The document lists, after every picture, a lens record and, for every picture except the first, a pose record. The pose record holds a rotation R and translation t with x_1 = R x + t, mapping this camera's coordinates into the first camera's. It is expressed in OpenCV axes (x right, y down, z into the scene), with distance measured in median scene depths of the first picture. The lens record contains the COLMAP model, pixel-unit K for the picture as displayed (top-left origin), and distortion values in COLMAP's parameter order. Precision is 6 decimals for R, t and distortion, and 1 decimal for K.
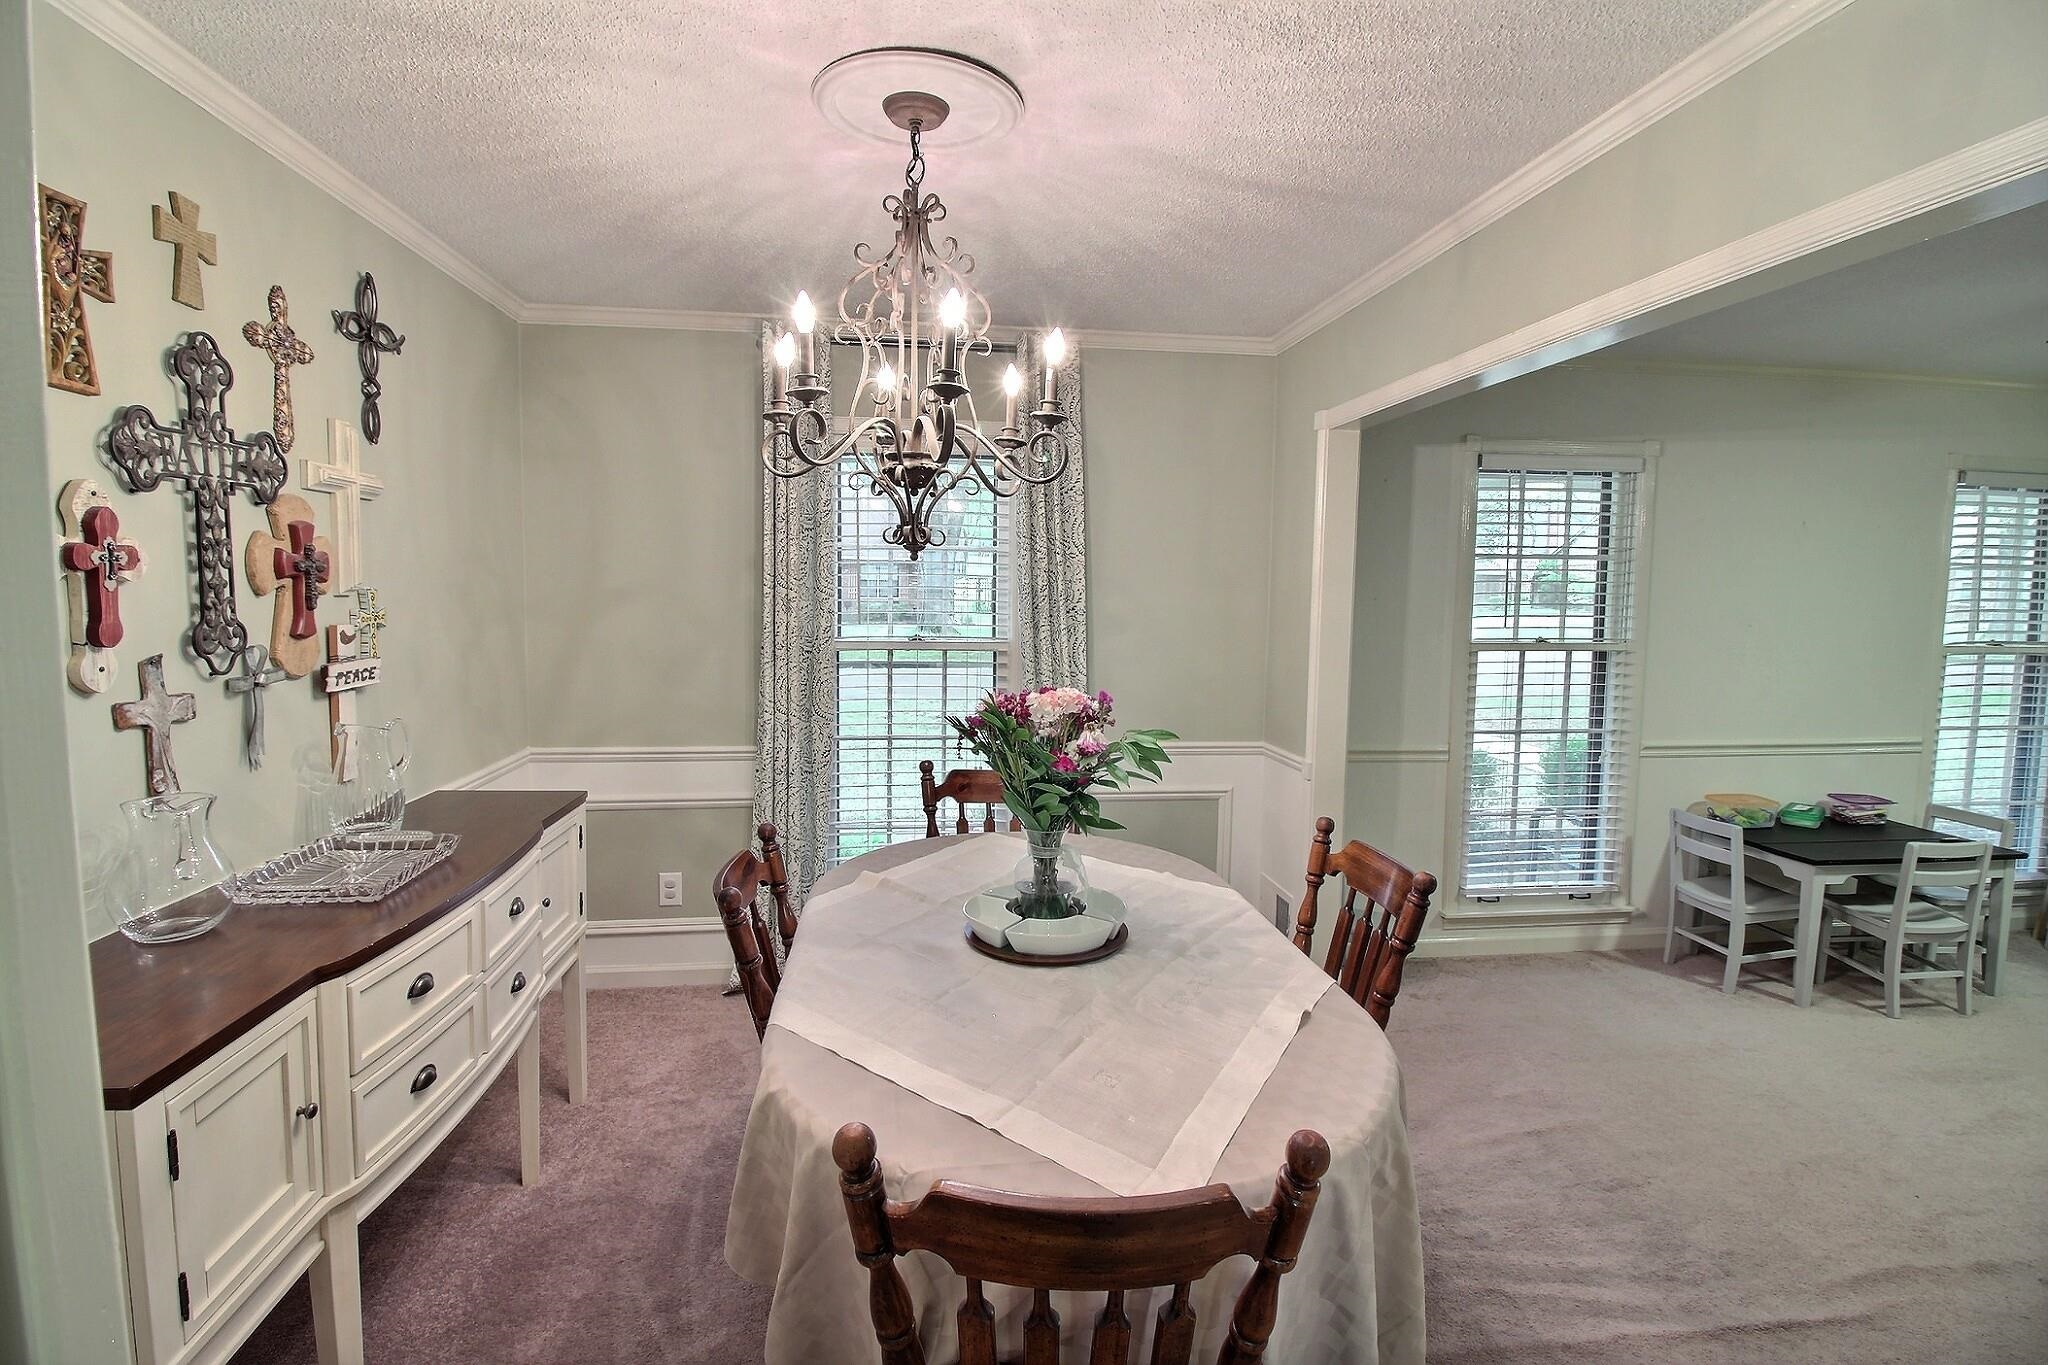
lens RADIAL K [[972.4, 0, 1019.0], [0, 972.4, 686.5], [0, 0, 1]] dist [-0.019150, -0.000453]
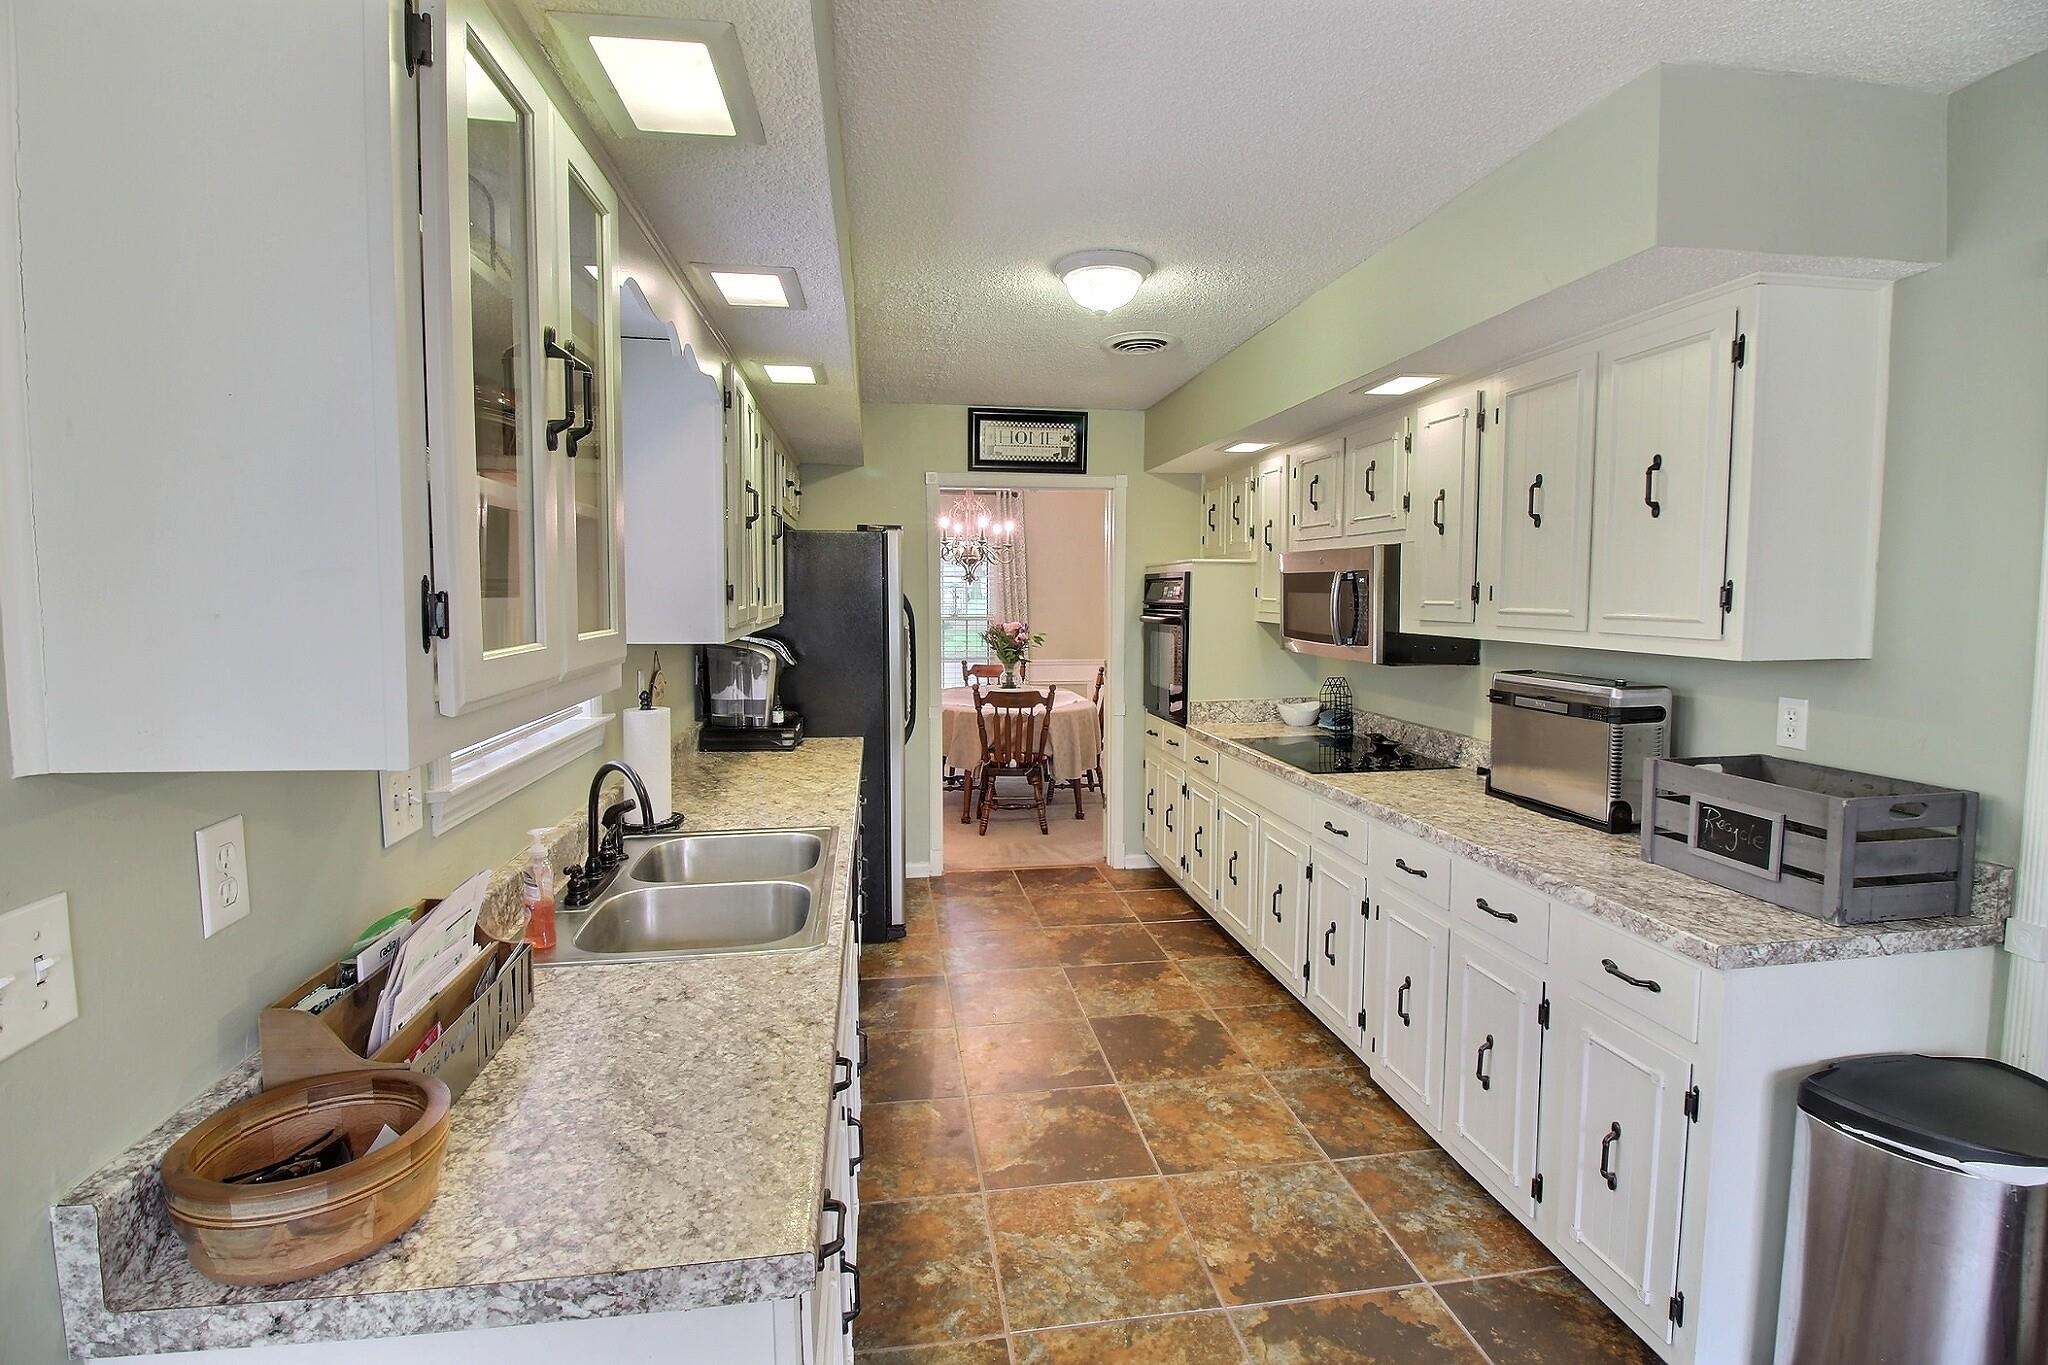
lens RADIAL K [[972.4, 0, 1024.0], [0, 972.4, 682.6], [0, 0, 1]] dist [-0.019150, -0.000453]
pose [[0.999191, -0.014078, 0.037666, -0.007926], [0.015040, 0.999565, -0.025366, 0.048626], [-0.037293, 0.025912, 0.998968, -0.387065]]
